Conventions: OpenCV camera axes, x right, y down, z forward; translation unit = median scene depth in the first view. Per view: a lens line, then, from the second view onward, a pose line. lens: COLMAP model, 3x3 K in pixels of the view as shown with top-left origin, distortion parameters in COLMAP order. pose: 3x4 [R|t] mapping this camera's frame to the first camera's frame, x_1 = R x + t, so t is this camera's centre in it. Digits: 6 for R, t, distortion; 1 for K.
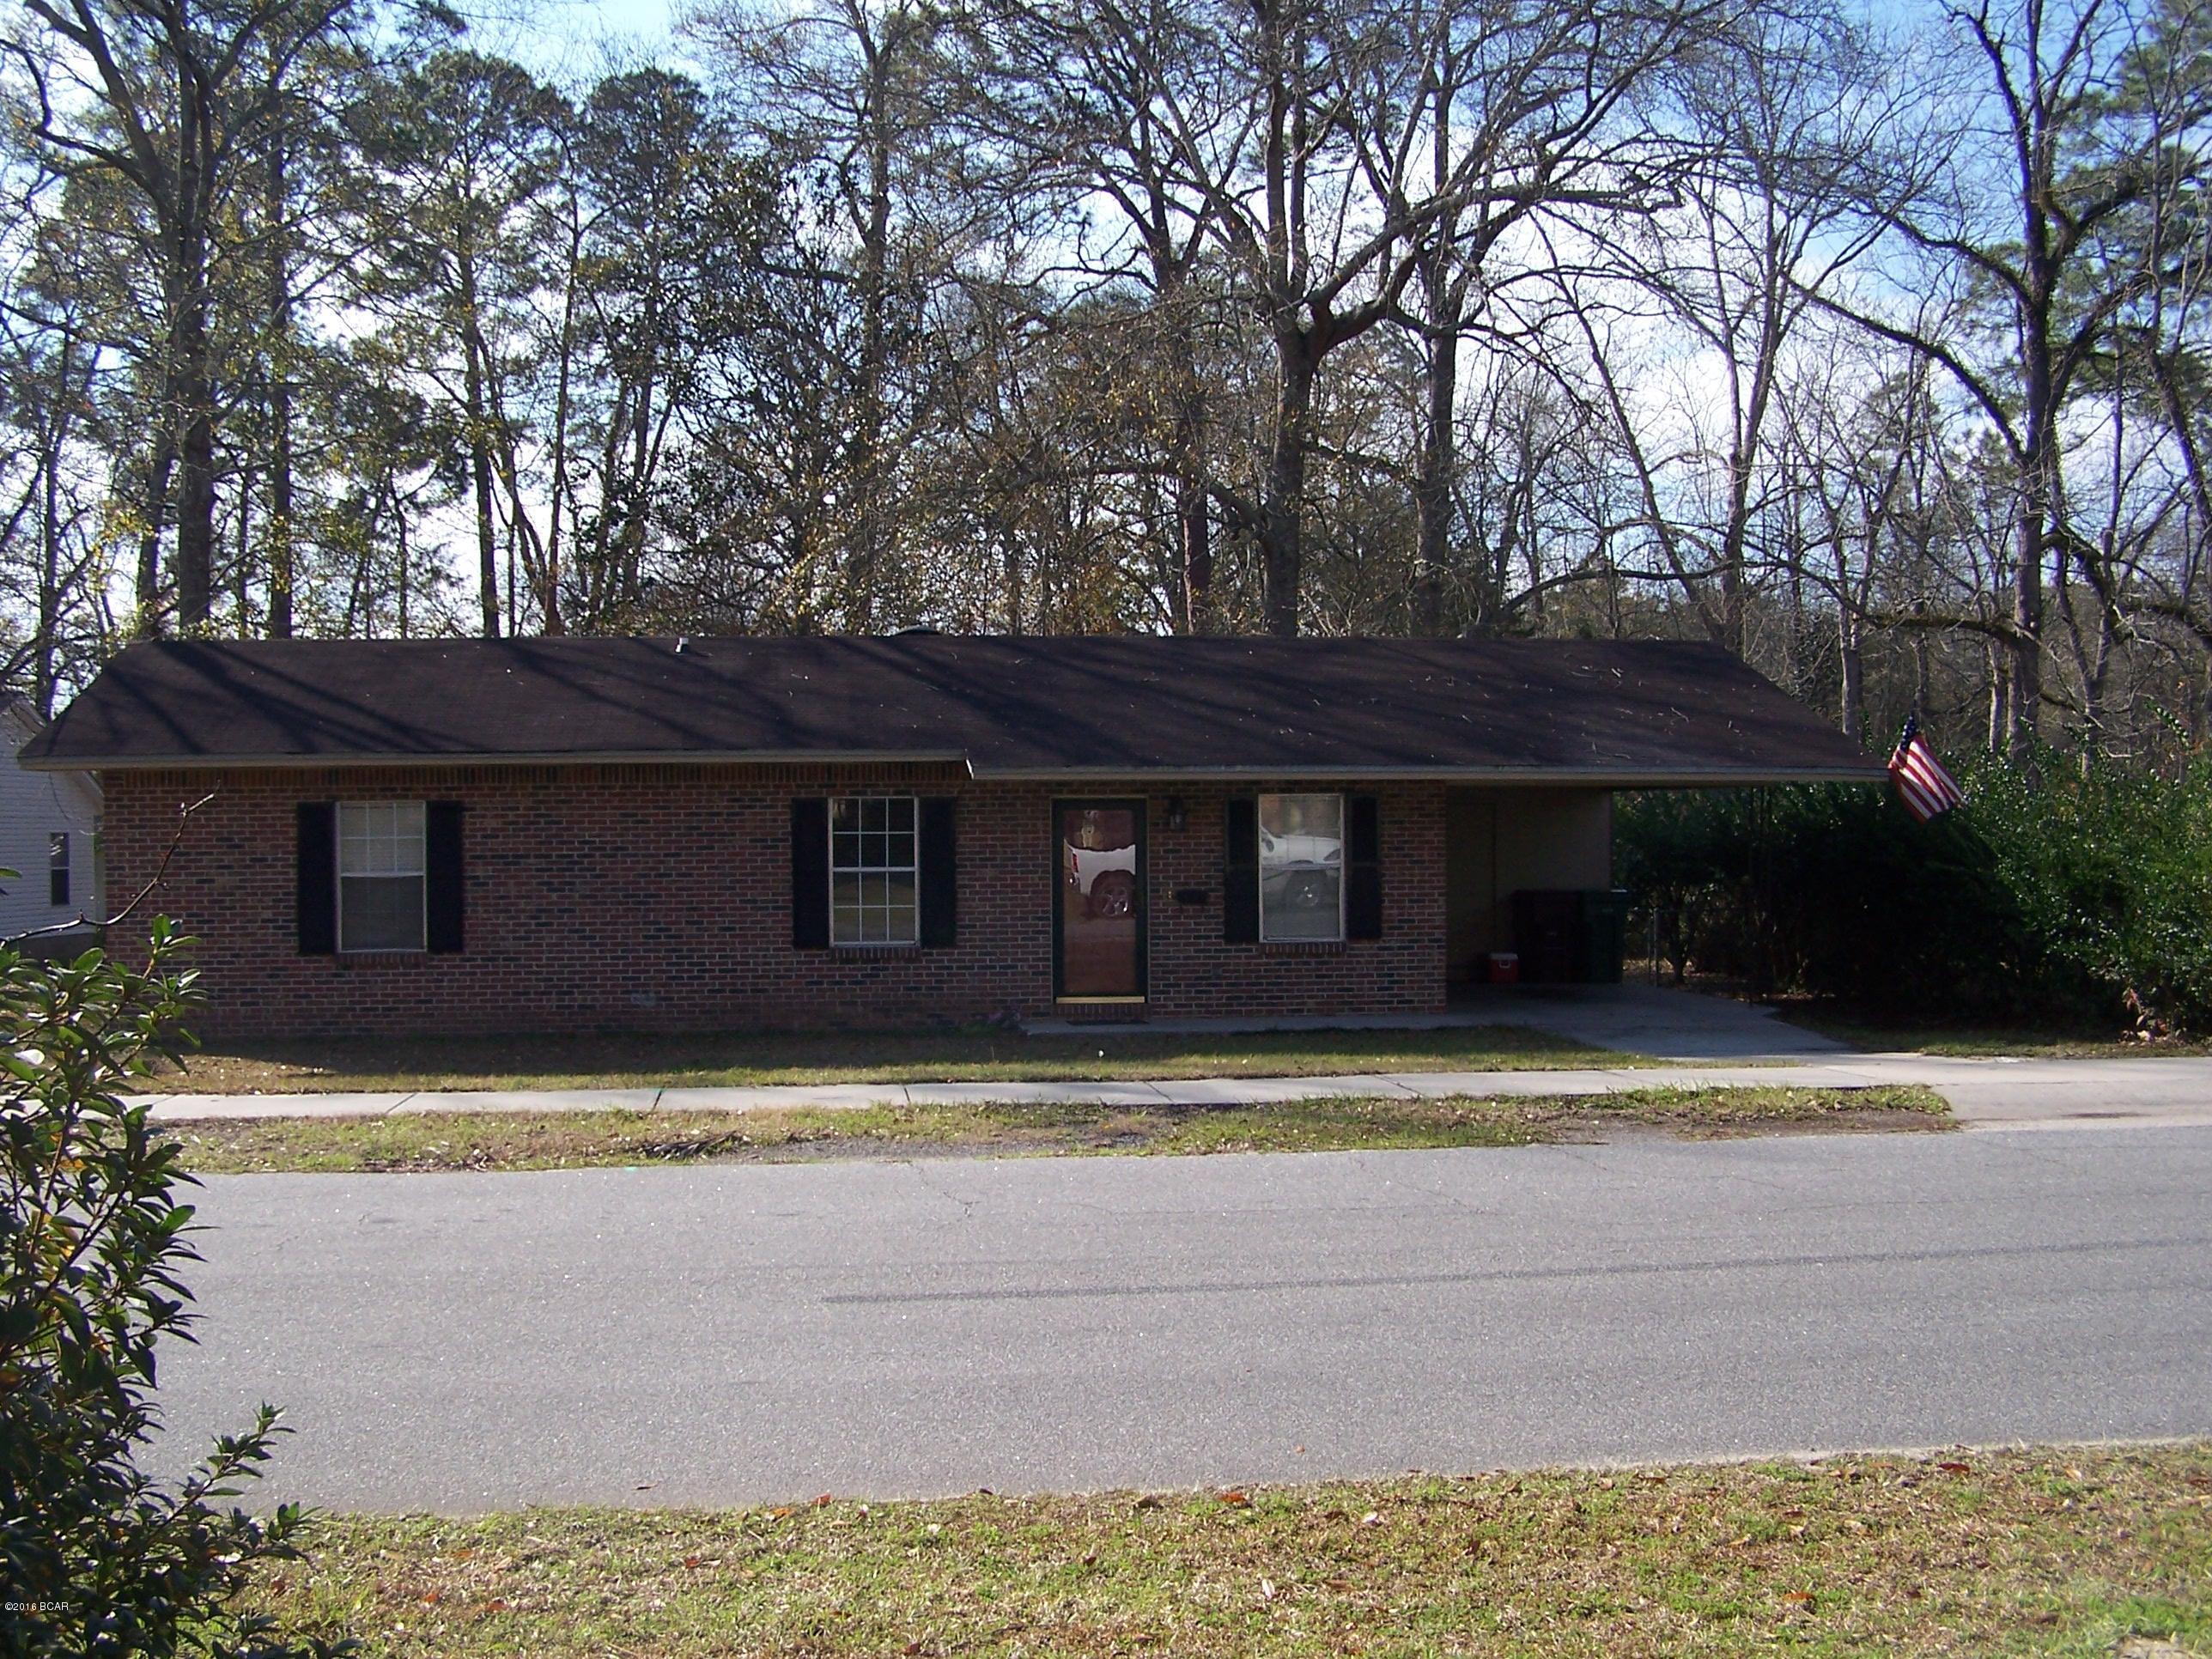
lens RADIAL K [[2516.0, 0, 1106.0], [0, 2516.0, 829.5], [0, 0, 1]] dist [-0.209199, 0.267330]
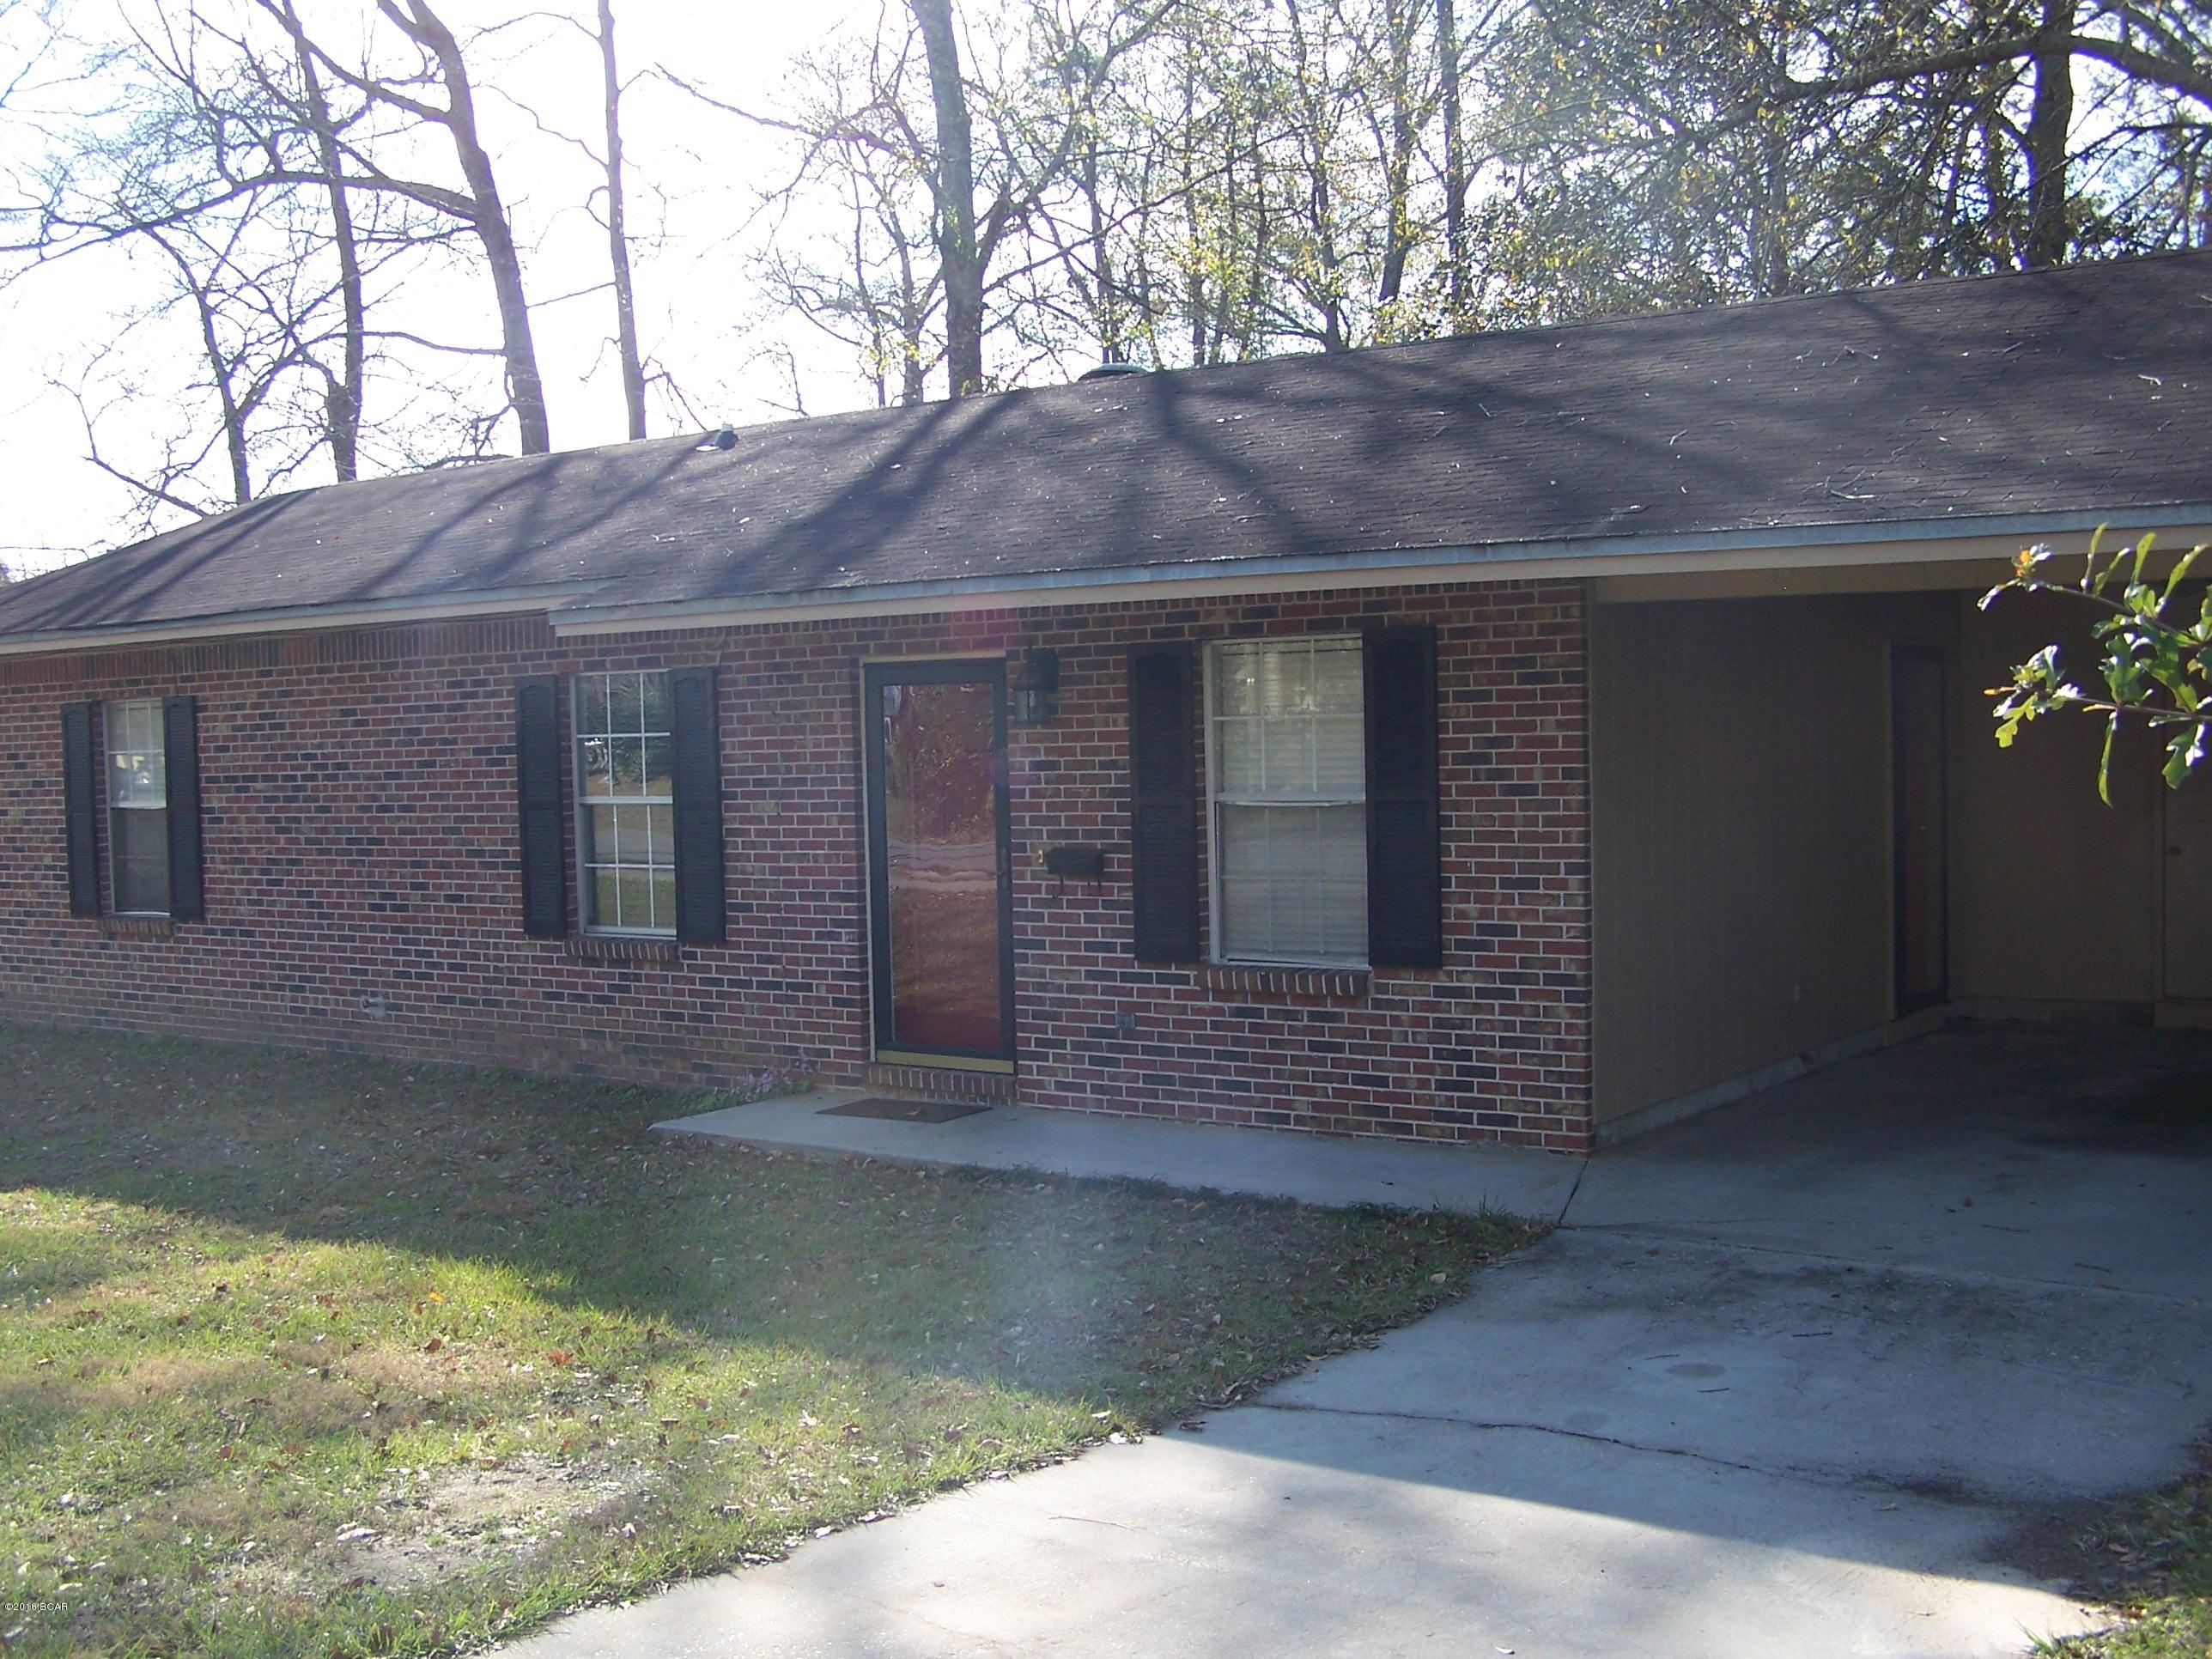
lens RADIAL K [[2516.0, 0, 1106.0], [0, 2516.0, 829.5], [0, 0, 1]] dist [-0.209199, 0.267330]
pose [[0.729781, 0.014283, -0.683531, 0.377258], [0.008050, 0.999533, 0.029481, 0.006860], [0.683633, -0.027017, 0.729326, 0.680973]]
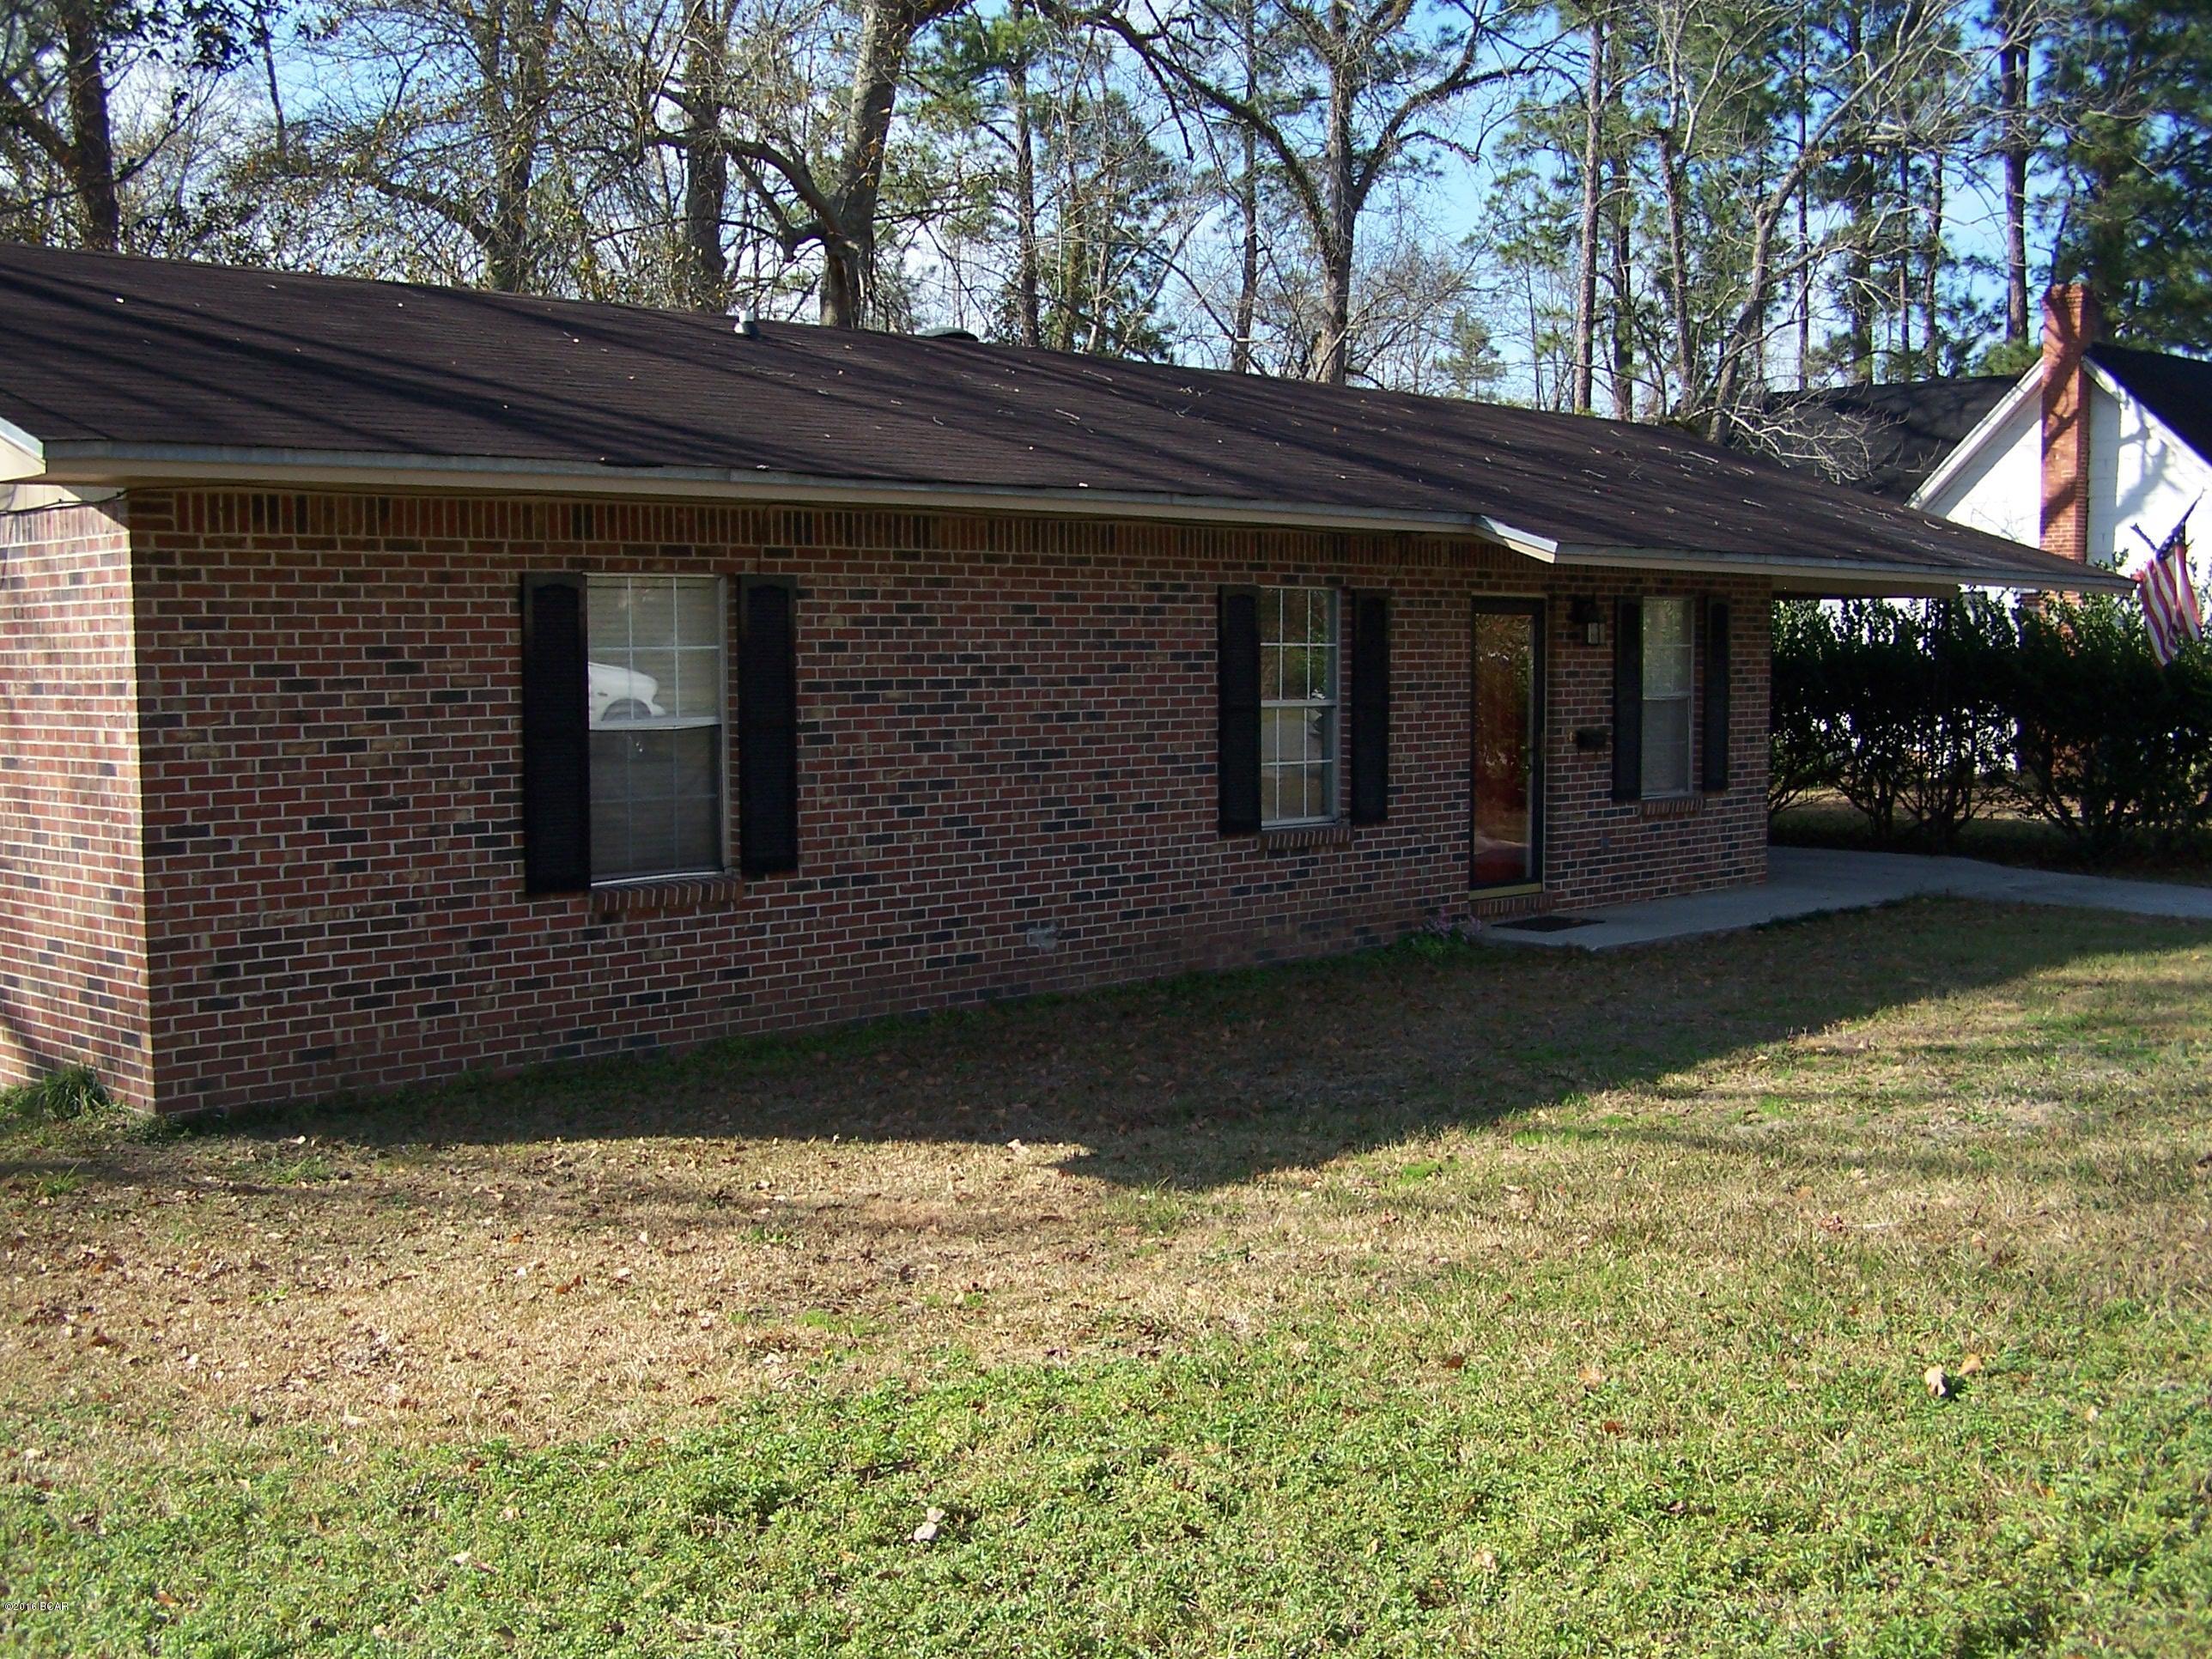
lens RADIAL K [[2516.0, 0, 1106.0], [0, 2516.0, 829.5], [0, 0, 1]] dist [-0.209199, 0.267330]
pose [[0.779493, -0.042586, 0.624962, -0.532481], [0.012974, 0.998570, 0.051863, 0.014453], [-0.626277, -0.032319, 0.778930, 0.556129]]
